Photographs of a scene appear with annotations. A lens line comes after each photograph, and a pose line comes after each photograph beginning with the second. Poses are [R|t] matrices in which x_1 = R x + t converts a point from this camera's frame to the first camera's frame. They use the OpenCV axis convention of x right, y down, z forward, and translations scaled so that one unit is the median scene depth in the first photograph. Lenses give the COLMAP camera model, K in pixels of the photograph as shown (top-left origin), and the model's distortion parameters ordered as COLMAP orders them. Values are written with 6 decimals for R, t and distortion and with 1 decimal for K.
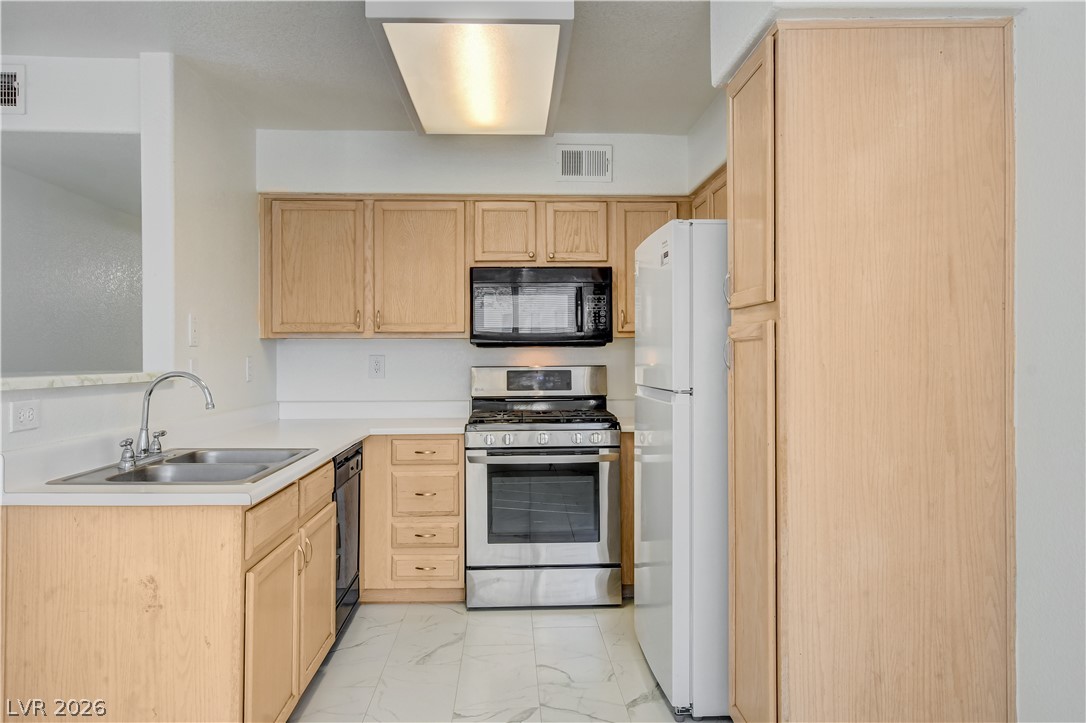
lens RADIAL K [[776.4, 0, 541.4], [0, 776.4, 354.9], [0, 0, 1]] dist [-0.002425, 0.006534]
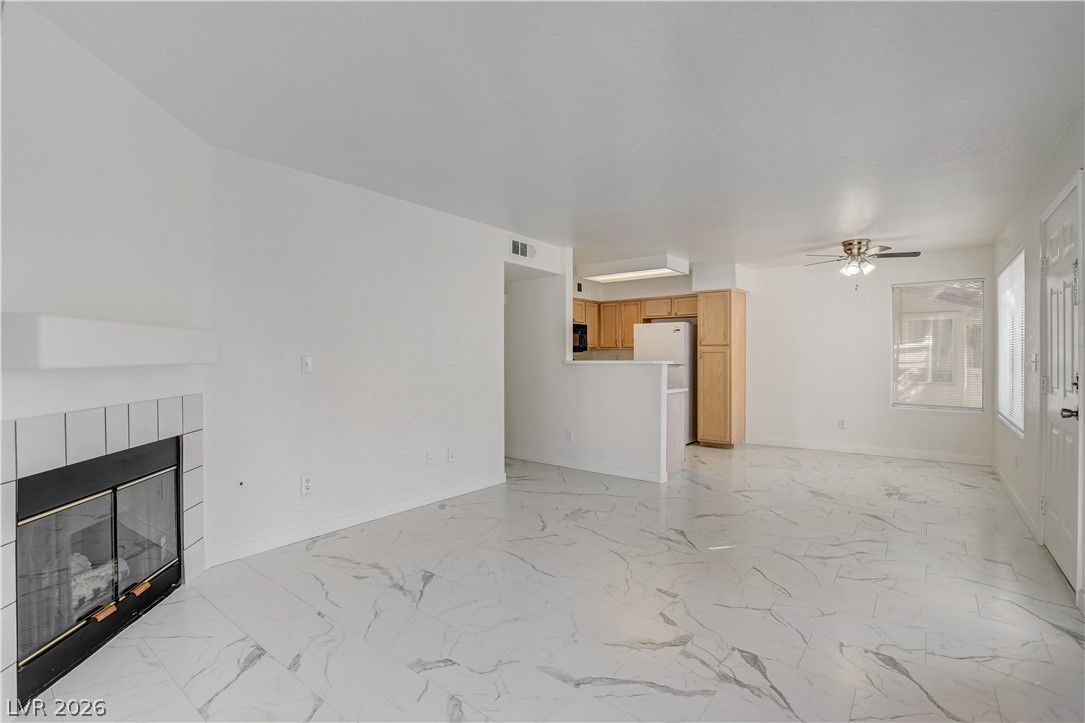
lens RADIAL K [[496.6, 0, 542.8], [0, 496.6, 353.6], [0, 0, 1]] dist [-0.028605, 0.010235]
pose [[0.650368, 0.005800, 0.759597, -1.452684], [-0.005299, 0.999981, -0.003099, 0.001491], [-0.759600, -0.002009, 0.650387, -0.078110]]
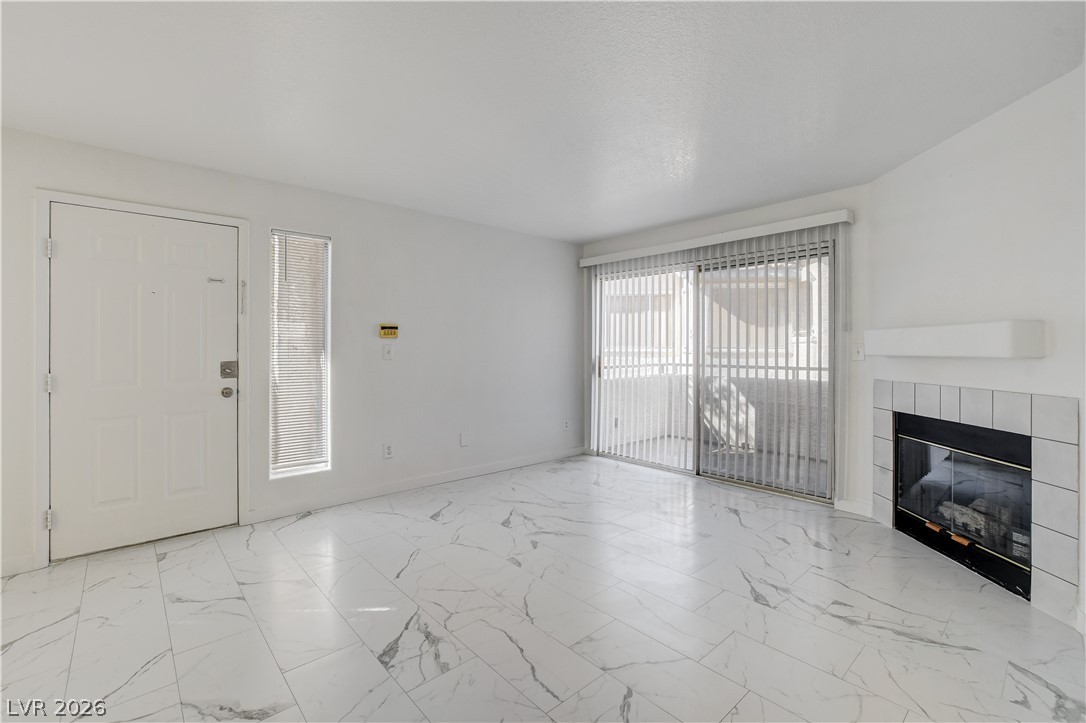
lens RADIAL K [[473.4, 0, 538.8], [0, 473.4, 348.9], [0, 0, 1]] dist [-0.020825, 0.000449]
pose [[-0.777386, 0.003316, -0.629015, -0.493358], [0.005169, 0.999986, -0.001117, 0.001425], [0.629003, -0.004120, -0.777392, 0.738959]]
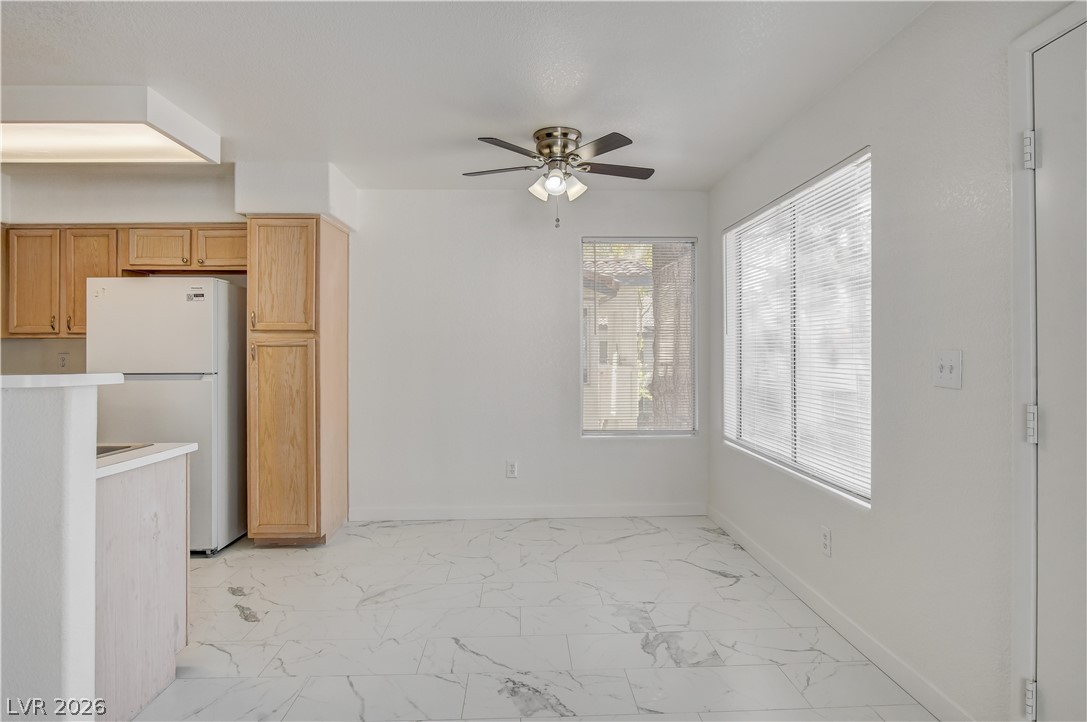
lens RADIAL K [[601.5, 0, 543.0], [0, 601.5, 348.8], [0, 0, 1]] dist [-0.022748, 0.000443]
pose [[0.004635, 0.006805, 0.999966, -0.772781], [-0.001727, 0.999975, -0.006797, -0.001052], [-0.999988, -0.001695, 0.004647, 0.147245]]
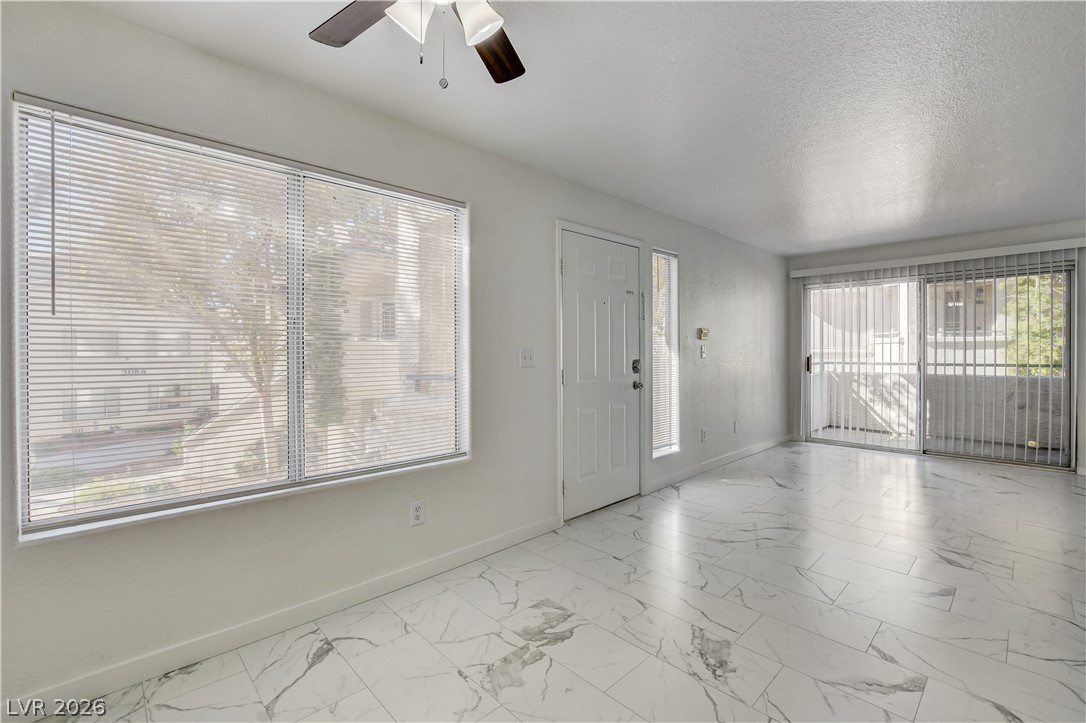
lens RADIAL K [[473.4, 0, 538.8], [0, 473.4, 348.9], [0, 0, 1]] dist [-0.020825, 0.000449]
pose [[-0.757006, 0.003766, -0.653397, 0.184510], [0.011159, 0.999912, -0.007165, 0.002057], [0.653313, -0.012715, -0.756981, 0.402767]]
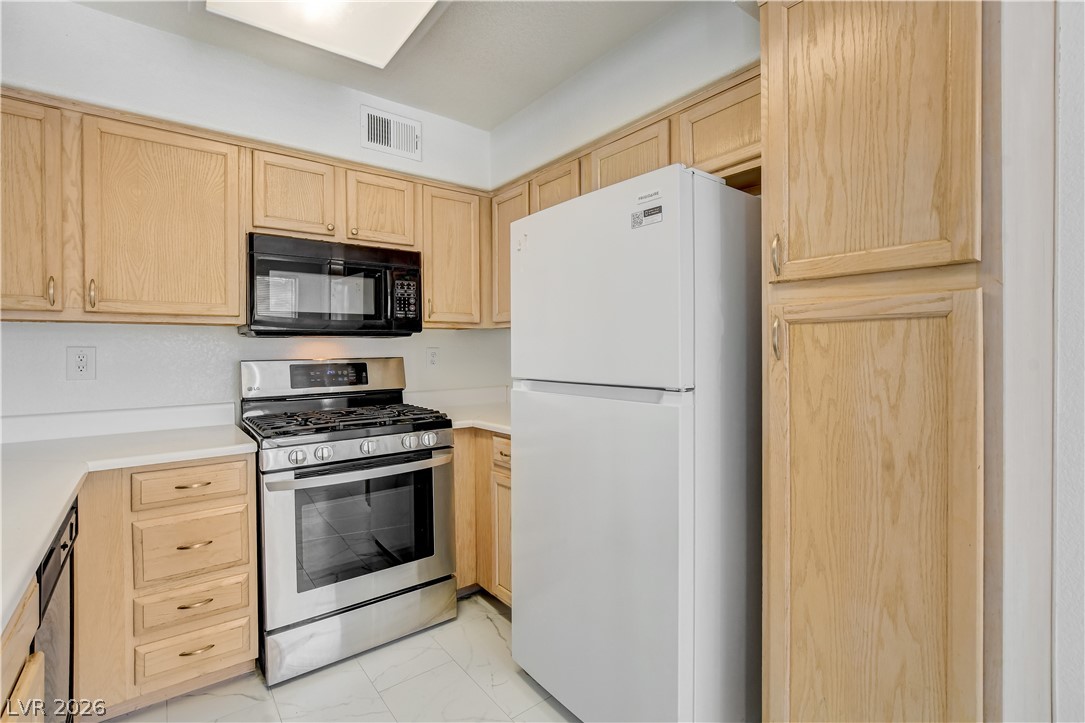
lens RADIAL K [[496.6, 0, 542.8], [0, 496.6, 353.6], [0, 0, 1]] dist [-0.028605, 0.010235]
pose [[0.815767, -0.008202, 0.578323, -0.139330], [0.003024, 0.999946, 0.009915, 0.004031], [-0.578373, -0.006339, 0.815748, 0.437819]]
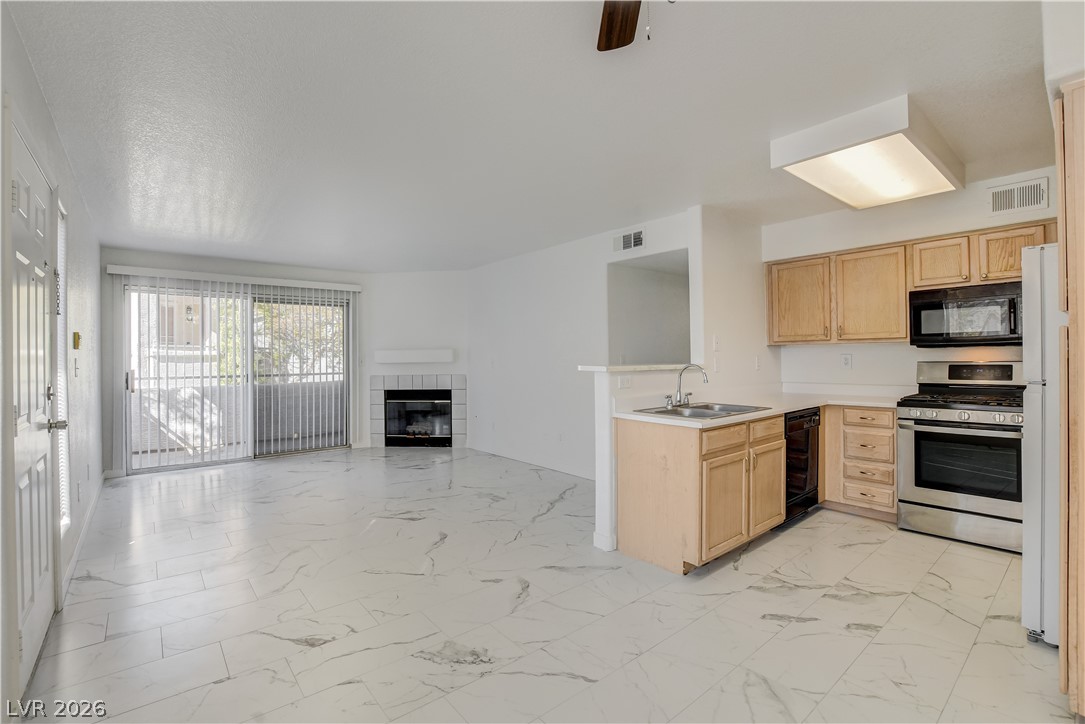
lens RADIAL K [[483.0, 0, 537.3], [0, 483.0, 357.1], [0, 0, 1]] dist [-0.027504, 0.000411]
pose [[0.602536, -0.005079, -0.798076, 0.192956], [0.011801, 0.999927, 0.002546, -0.003535], [0.798004, -0.010952, 0.602552, -0.065526]]
